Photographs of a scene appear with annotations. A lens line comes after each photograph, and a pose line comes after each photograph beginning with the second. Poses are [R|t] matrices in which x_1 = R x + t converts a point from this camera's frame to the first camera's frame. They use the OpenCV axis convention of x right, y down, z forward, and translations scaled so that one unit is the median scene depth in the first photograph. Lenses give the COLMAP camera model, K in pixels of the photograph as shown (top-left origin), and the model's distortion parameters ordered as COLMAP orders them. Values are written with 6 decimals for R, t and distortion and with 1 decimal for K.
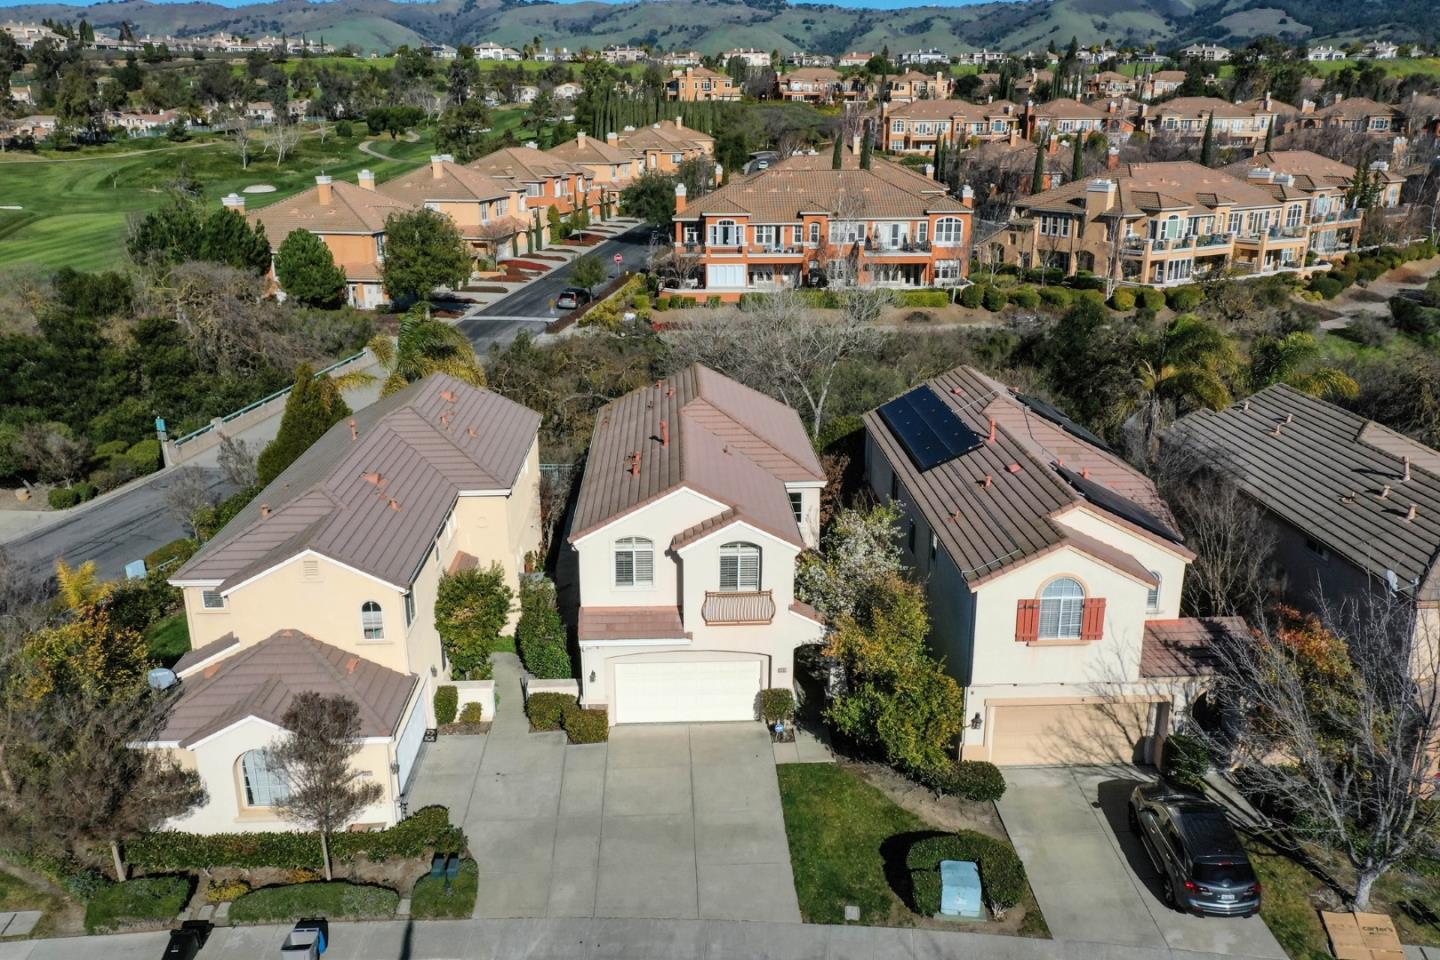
lens RADIAL K [[1150.1, 0, 729.8], [0, 1150.1, 479.1], [0, 0, 1]] dist [0.002625, -0.004489]
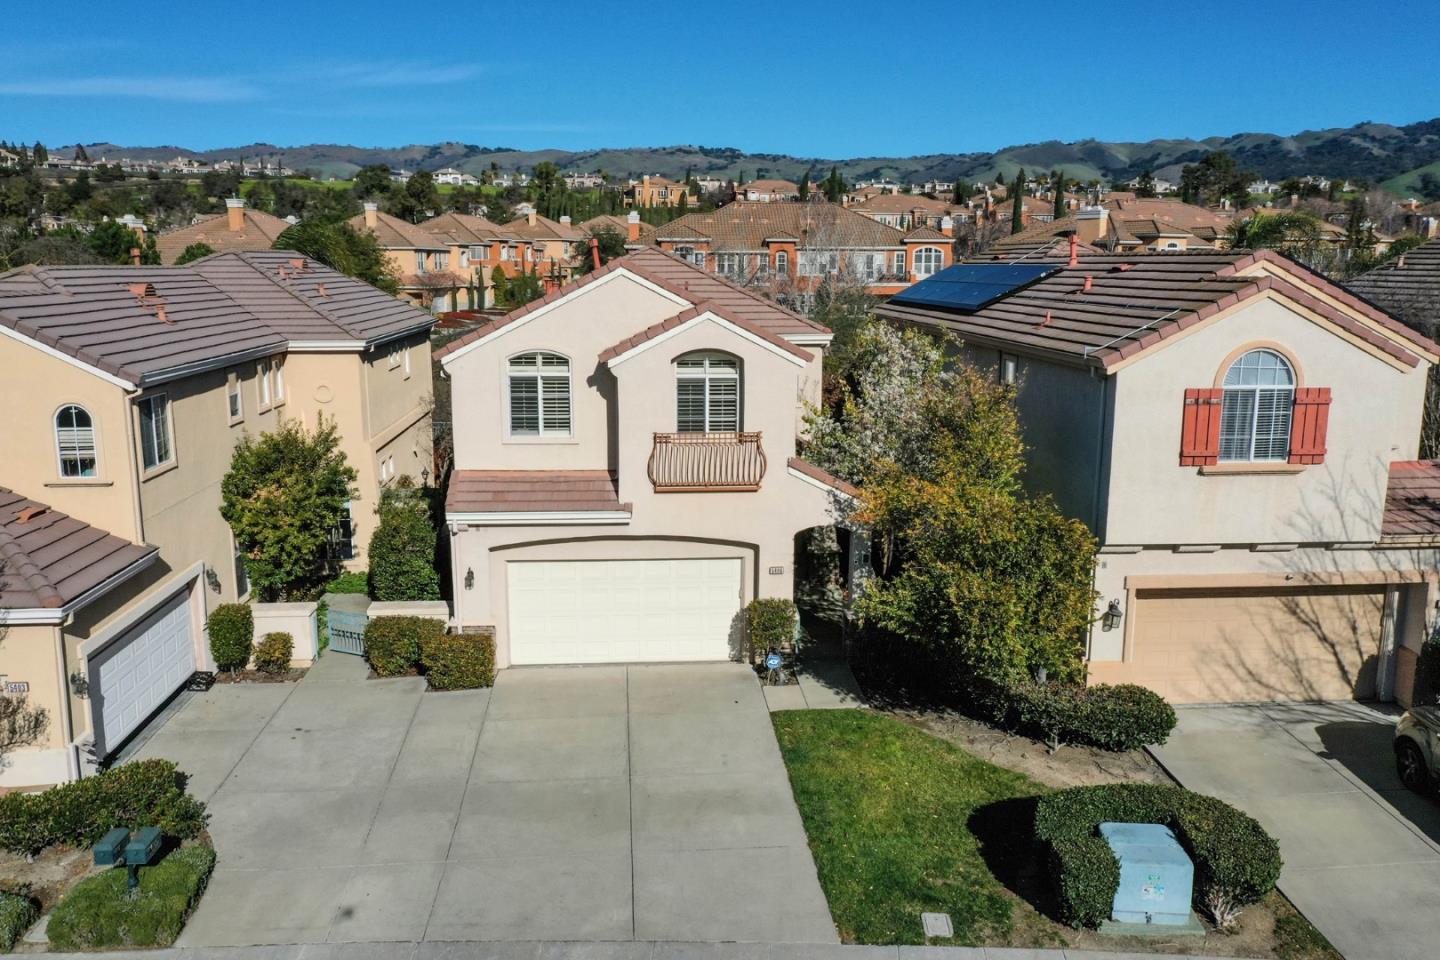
lens RADIAL K [[1150.1, 0, 729.8], [0, 1150.1, 479.1], [0, 0, 1]] dist [0.002625, -0.004489]
pose [[0.999293, 0.000032, 0.037596, -0.001069], [0.004385, 0.993076, -0.117396, 0.062544], [-0.037339, 0.117478, 0.992373, 0.123687]]
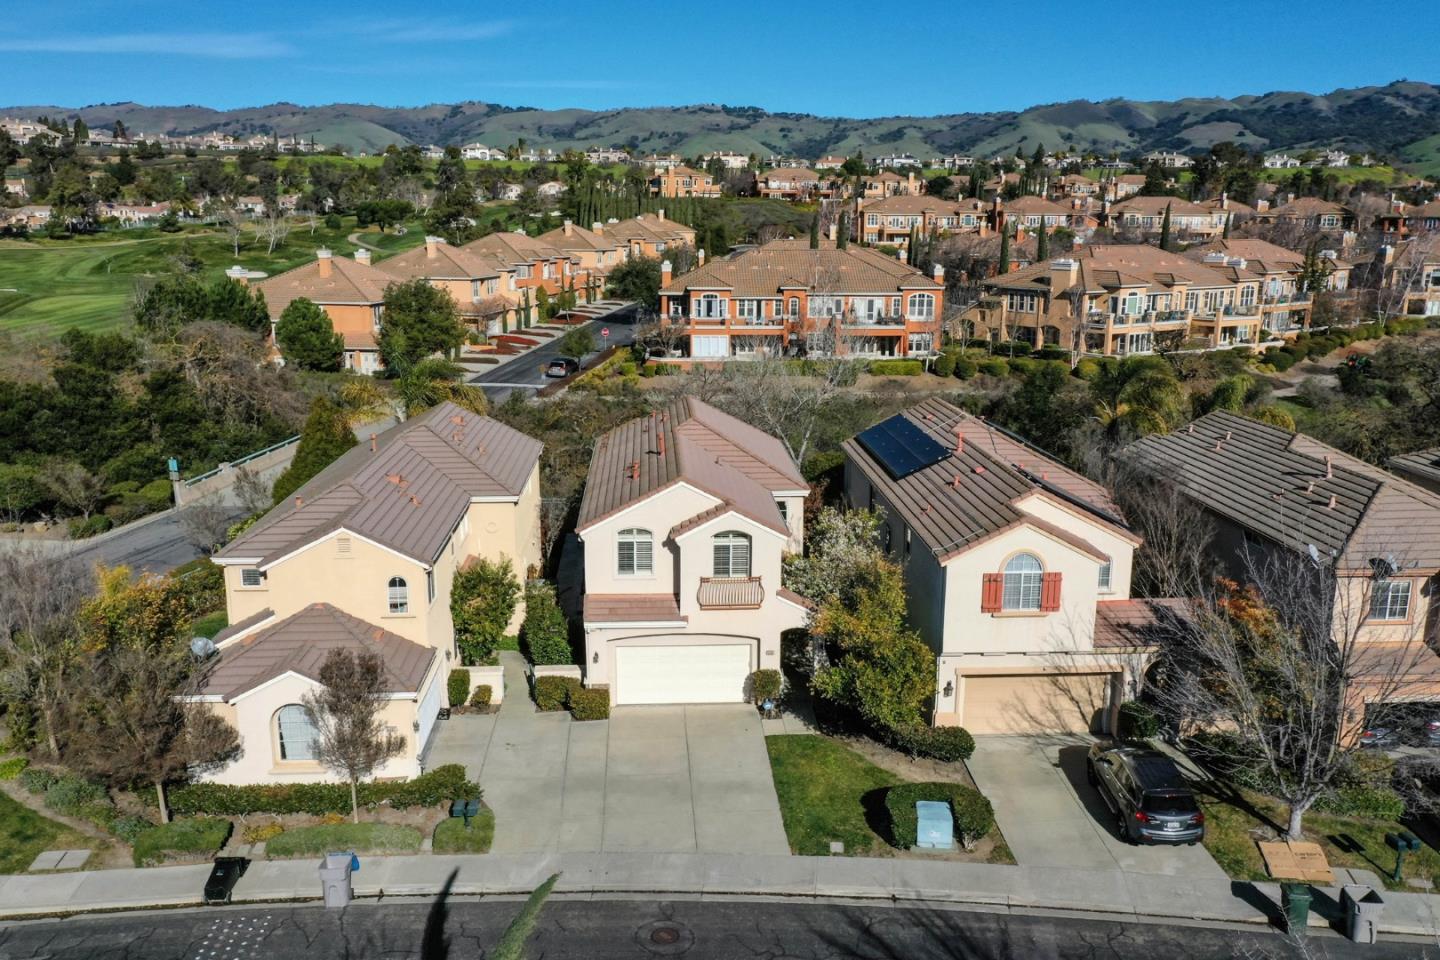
lens RADIAL K [[1150.1, 0, 729.8], [0, 1150.1, 479.1], [0, 0, 1]] dist [0.002625, -0.004489]
pose [[0.999800, 0.003798, 0.019635, -0.004863], [-0.002147, 0.996513, -0.083414, 0.030726], [-0.019883, 0.083355, 0.996322, -0.031924]]
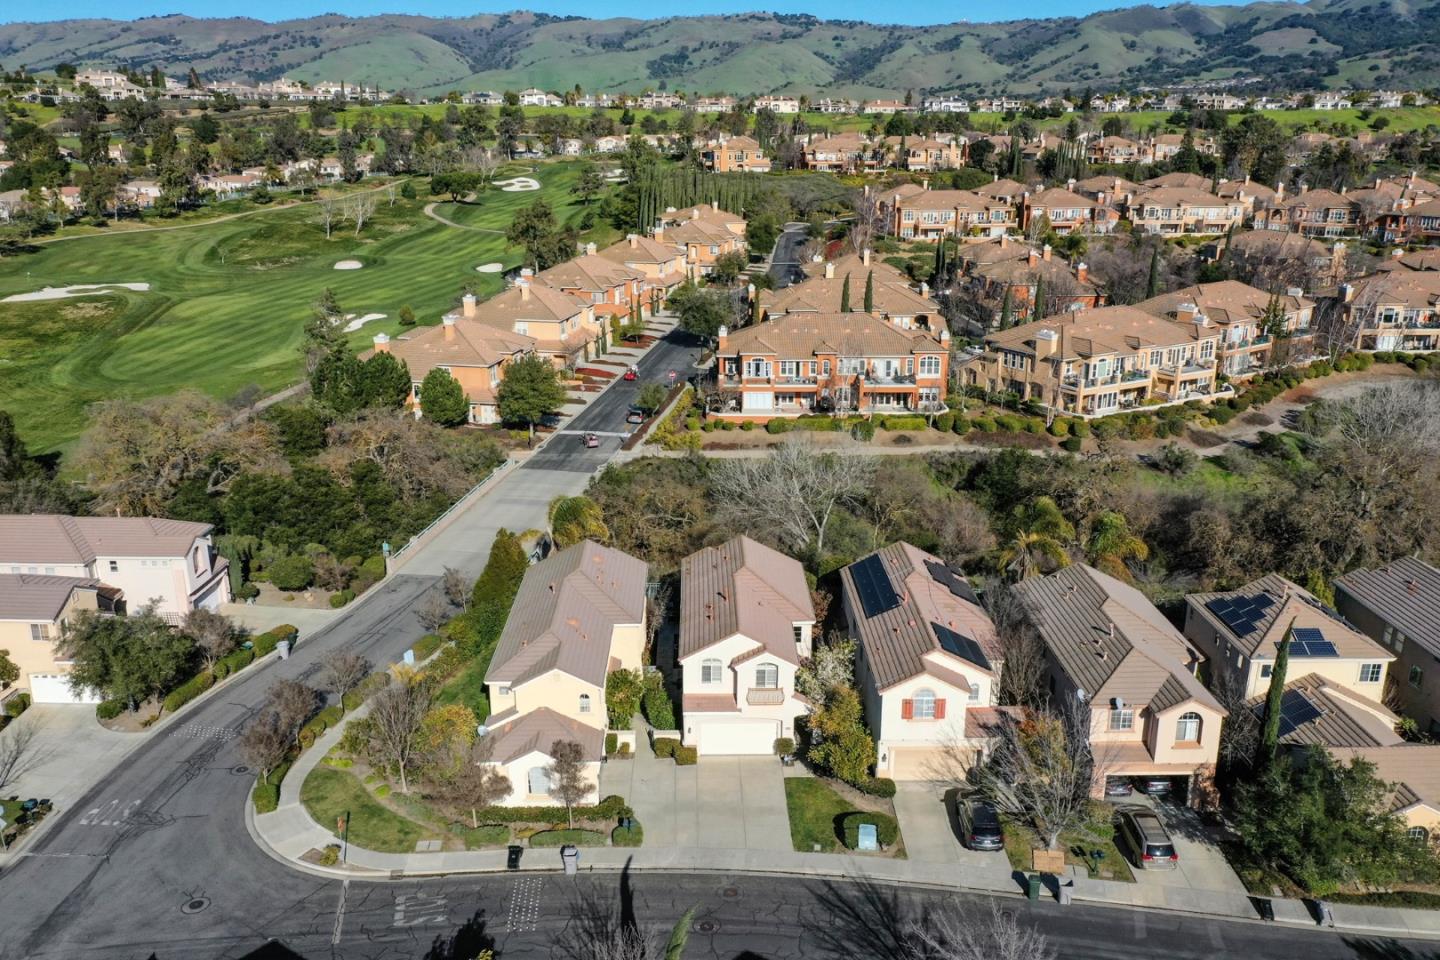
lens RADIAL K [[1150.1, 0, 729.8], [0, 1150.1, 479.1], [0, 0, 1]] dist [0.002625, -0.004489]
pose [[0.999691, 0.011157, -0.022214, -0.004535], [-0.011356, 0.999897, -0.008829, -0.075963], [0.022113, 0.009079, 0.999714, -0.302663]]
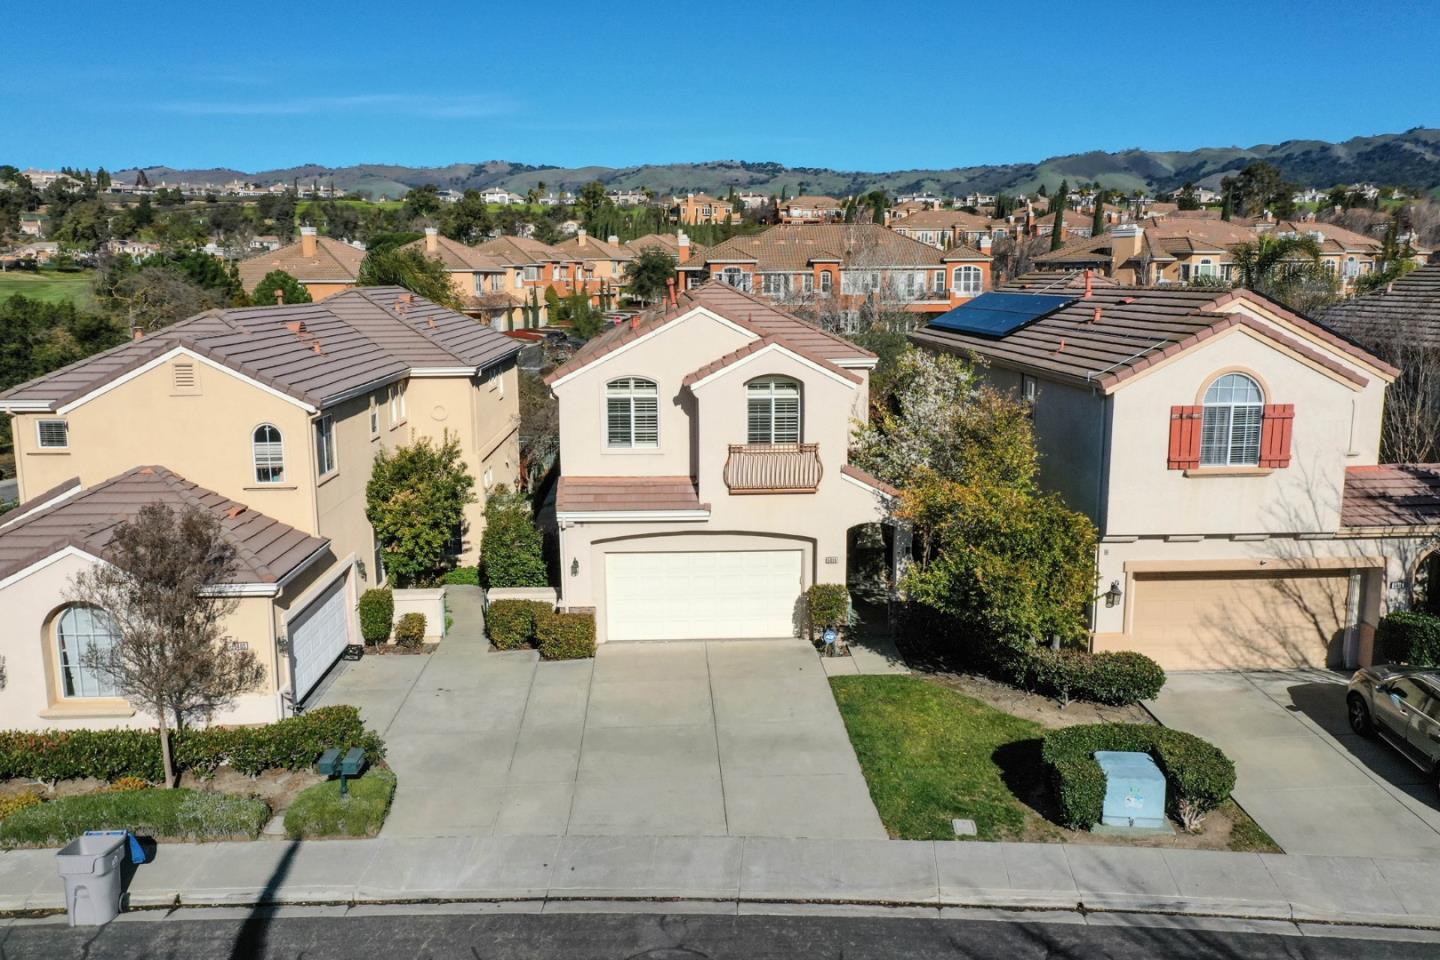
lens RADIAL K [[1150.1, 0, 729.8], [0, 1150.1, 479.1], [0, 0, 1]] dist [0.002625, -0.004489]
pose [[0.999994, -0.003507, 0.000773, -0.006705], [0.003577, 0.991631, -0.129053, 0.068952], [-0.000313, 0.129055, 0.991637, 0.085819]]
